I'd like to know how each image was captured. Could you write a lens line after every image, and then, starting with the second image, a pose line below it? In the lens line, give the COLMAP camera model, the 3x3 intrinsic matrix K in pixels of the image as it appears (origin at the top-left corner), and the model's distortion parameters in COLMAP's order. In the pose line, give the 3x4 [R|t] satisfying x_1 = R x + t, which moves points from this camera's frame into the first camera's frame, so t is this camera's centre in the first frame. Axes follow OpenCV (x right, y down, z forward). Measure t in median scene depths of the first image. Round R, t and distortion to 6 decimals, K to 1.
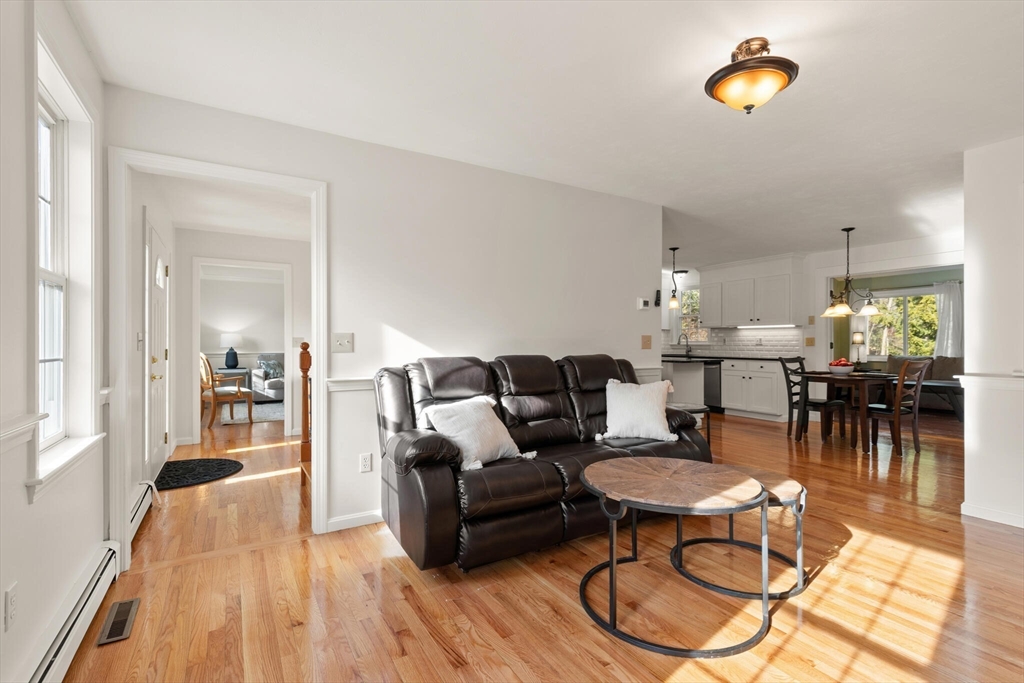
lens RADIAL K [[478.6, 0, 512.0], [0, 478.6, 341.5], [0, 0, 1]] dist [0.000394, -0.000197]
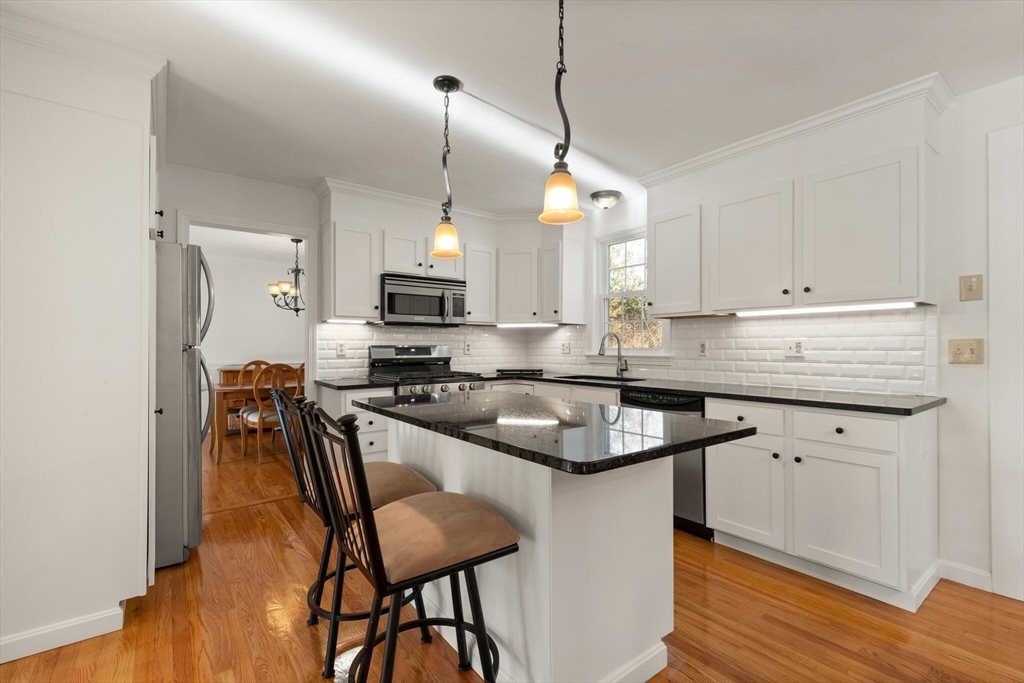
lens RADIAL K [[455.7, 0, 512.0], [0, 455.7, 341.5], [0, 0, 1]] dist [0.000019, -0.000087]
pose [[0.994009, 0.002071, 0.109278, 0.533244], [-0.000746, 0.999926, -0.012159, -0.004488], [-0.109295, 0.012005, 0.993937, 1.420338]]
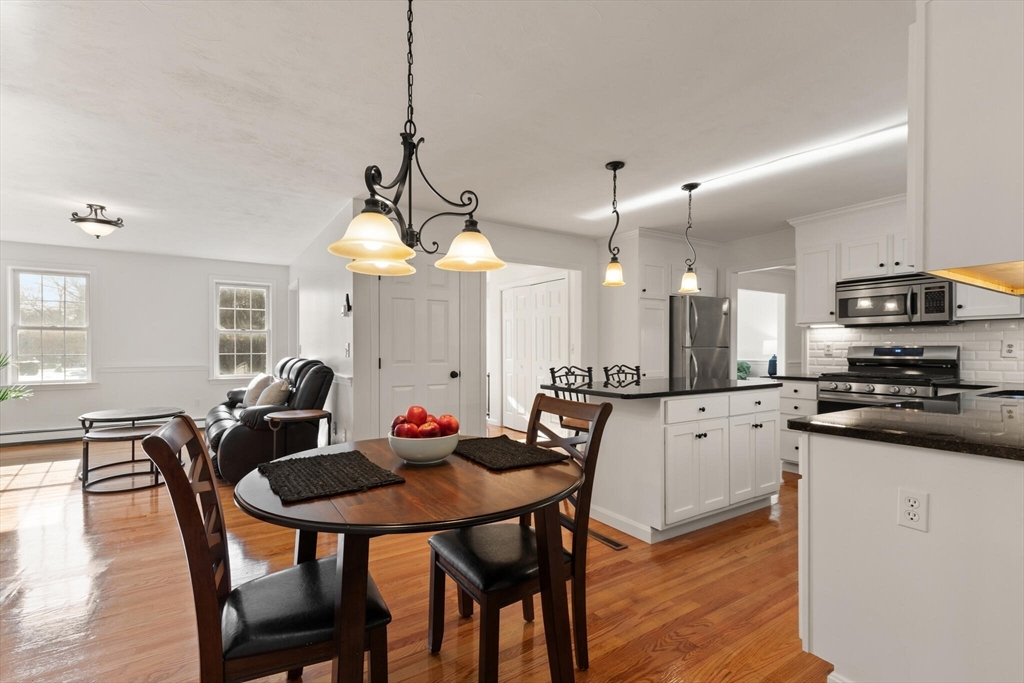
lens RADIAL K [[465.5, 0, 518.3], [0, 465.5, 334.1], [0, 0, 1]] dist [0.002309, 0.000127]
pose [[0.039401, -0.026065, -0.998883, 1.516834], [0.001392, 0.999660, -0.026031, -0.008966], [0.999223, -0.000365, 0.039424, 1.618782]]
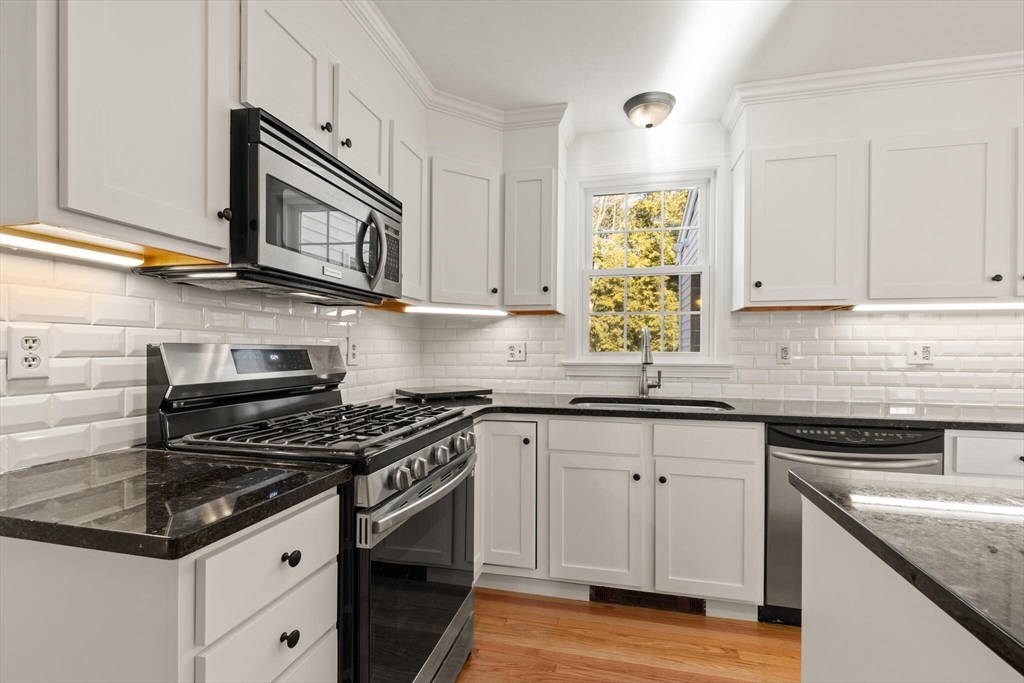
lens RADIAL K [[461.3, 0, 514.7], [0, 461.3, 350.5], [0, 0, 1]] dist [0.000542, 0.000048]
pose [[0.699109, 0.004693, 0.715000, 0.255516], [-0.004806, 0.999987, -0.001864, -0.003189], [-0.714999, -0.002133, 0.699122, 2.123255]]
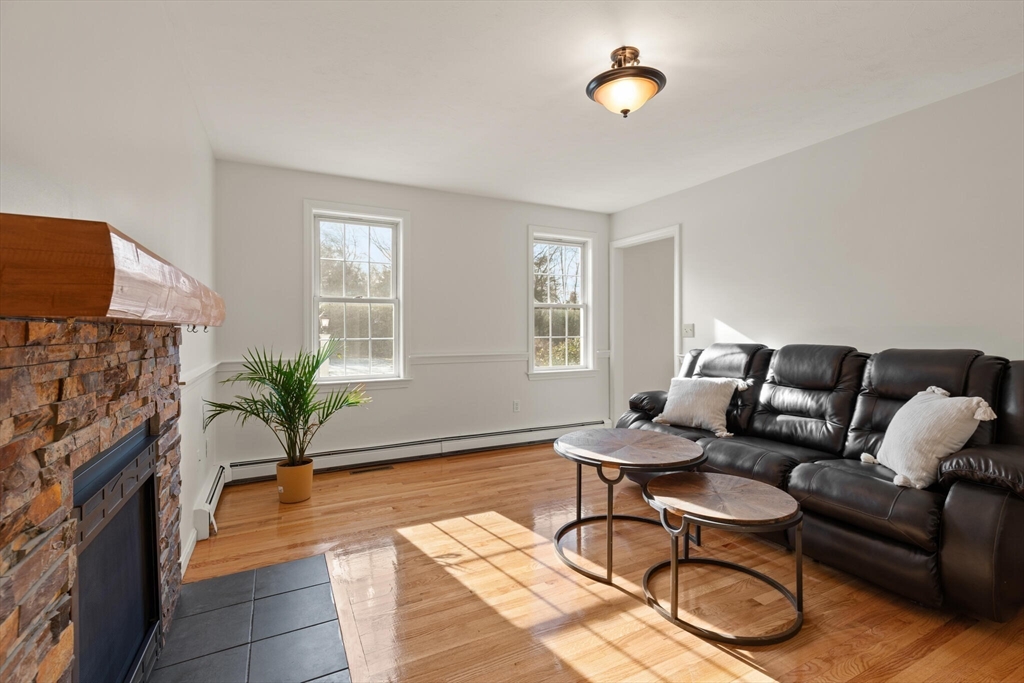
lens RADIAL K [[465.5, 0, 518.3], [0, 465.5, 334.1], [0, 0, 1]] dist [0.002309, 0.000127]
pose [[-0.062493, 0.007030, -0.998021, 0.918306], [0.003091, 0.999972, 0.006850, 0.001479], [0.998041, -0.002657, -0.062513, 0.495779]]
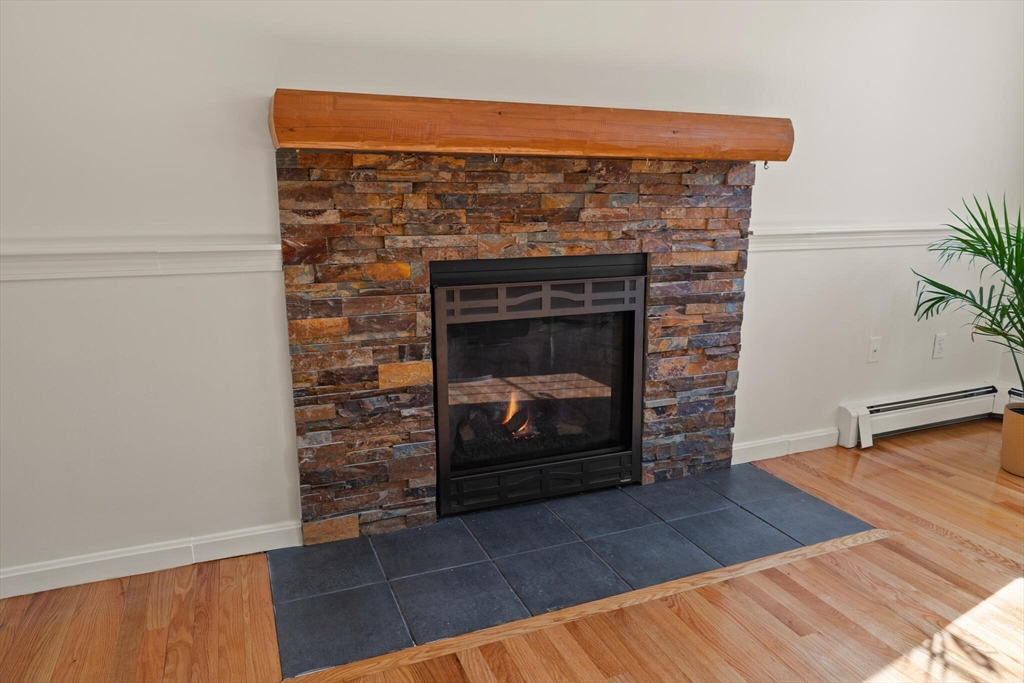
lens RADIAL K [[693.0, 0, 513.8], [0, 693.0, 347.6], [0, 0, 1]] dist [-0.002631, -0.001032]
pose [[-0.989973, -0.037882, 0.136084, 0.503861], [-0.006113, 0.973956, 0.226655, 0.020067], [-0.141126, 0.223551, -0.964421, 0.805686]]
